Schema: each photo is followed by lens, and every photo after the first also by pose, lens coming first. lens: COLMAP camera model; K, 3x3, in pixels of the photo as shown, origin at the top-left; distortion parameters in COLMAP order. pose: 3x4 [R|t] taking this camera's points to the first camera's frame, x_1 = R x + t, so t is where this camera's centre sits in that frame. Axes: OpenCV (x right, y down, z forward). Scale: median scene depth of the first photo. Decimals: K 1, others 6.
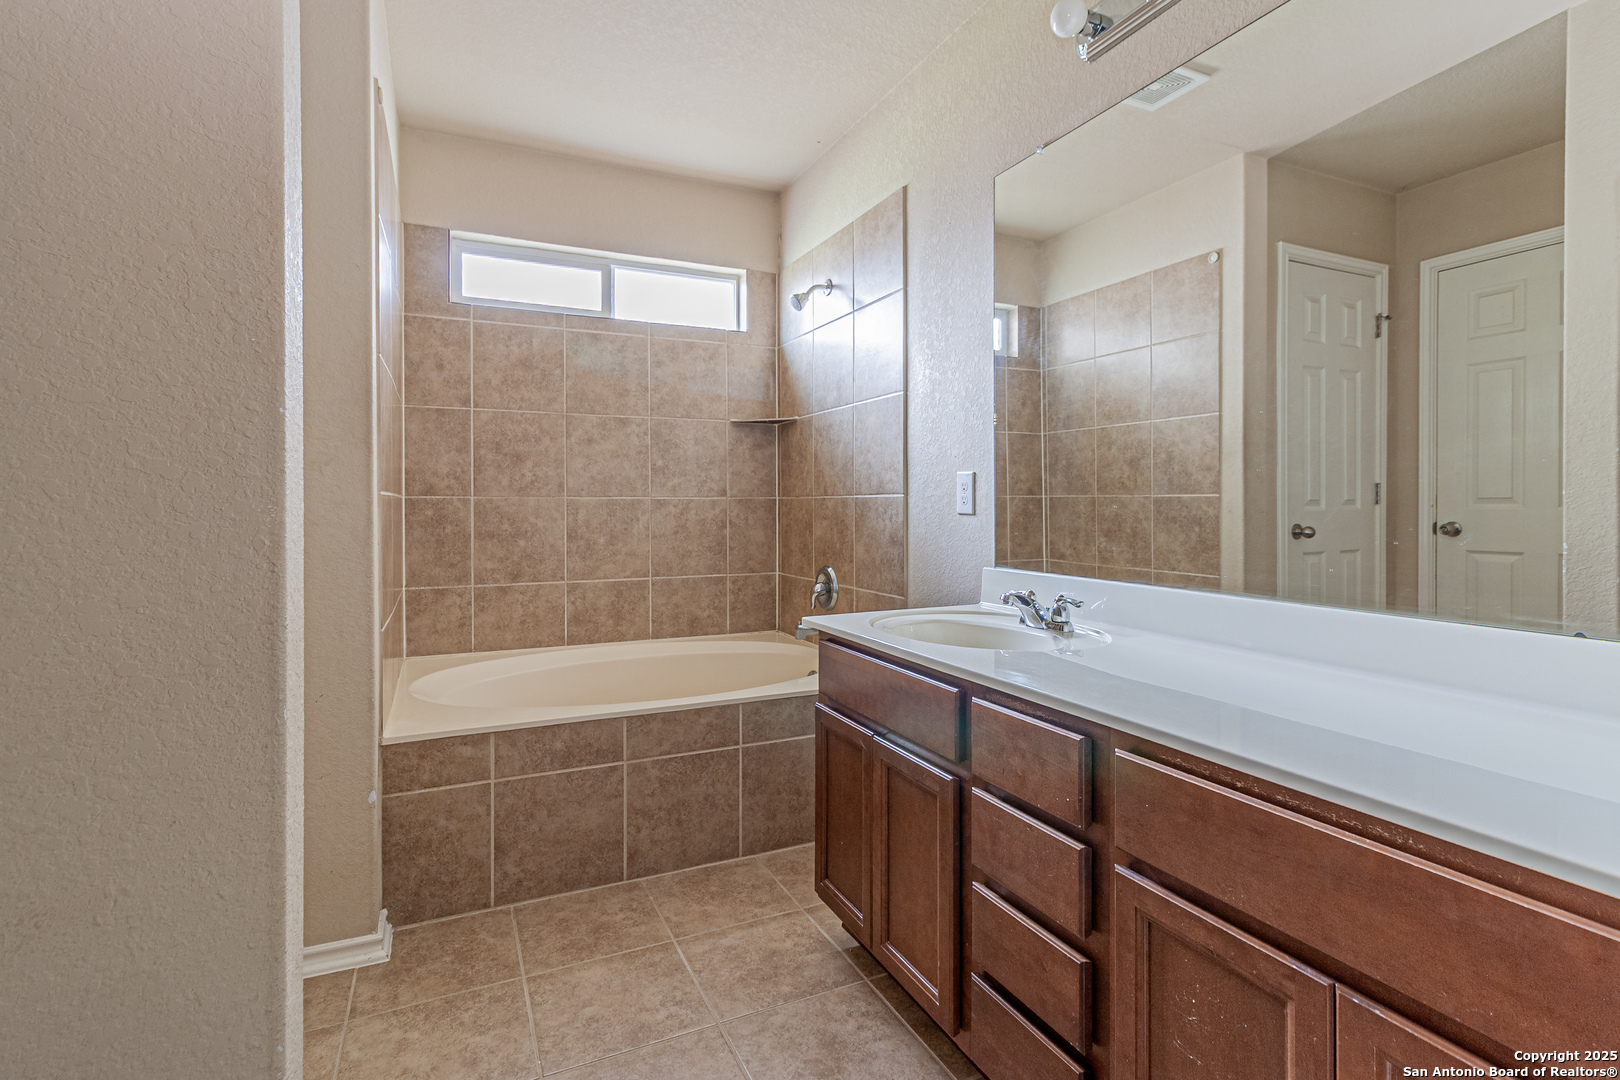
lens RADIAL K [[775.5, 0, 804.7], [0, 775.5, 509.4], [0, 0, 1]] dist [0.002984, 0.000801]
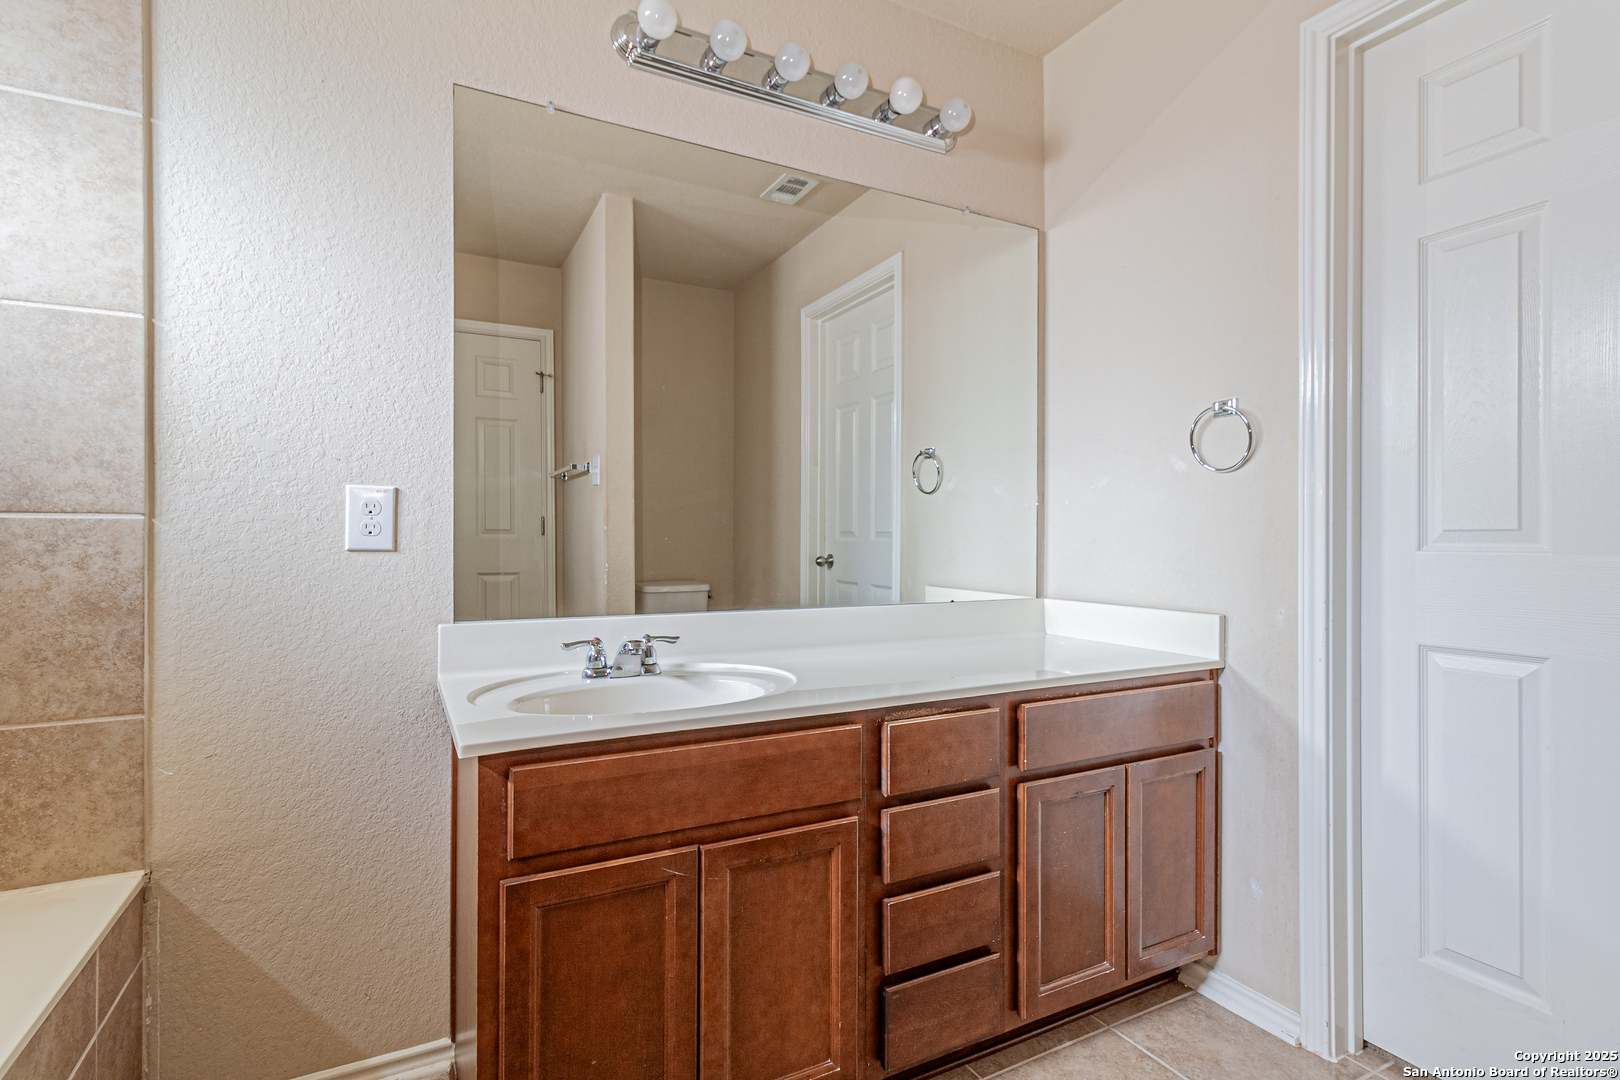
lens RADIAL K [[804.3, 0, 810.0], [0, 804.3, 540.0], [0, 0, 1]] dist [0.001127, 0.000201]
pose [[-0.052618, -0.006451, 0.998594, -0.492057], [0.002813, 0.999974, 0.006608, -0.005937], [-0.998611, 0.003157, -0.052599, 0.667914]]
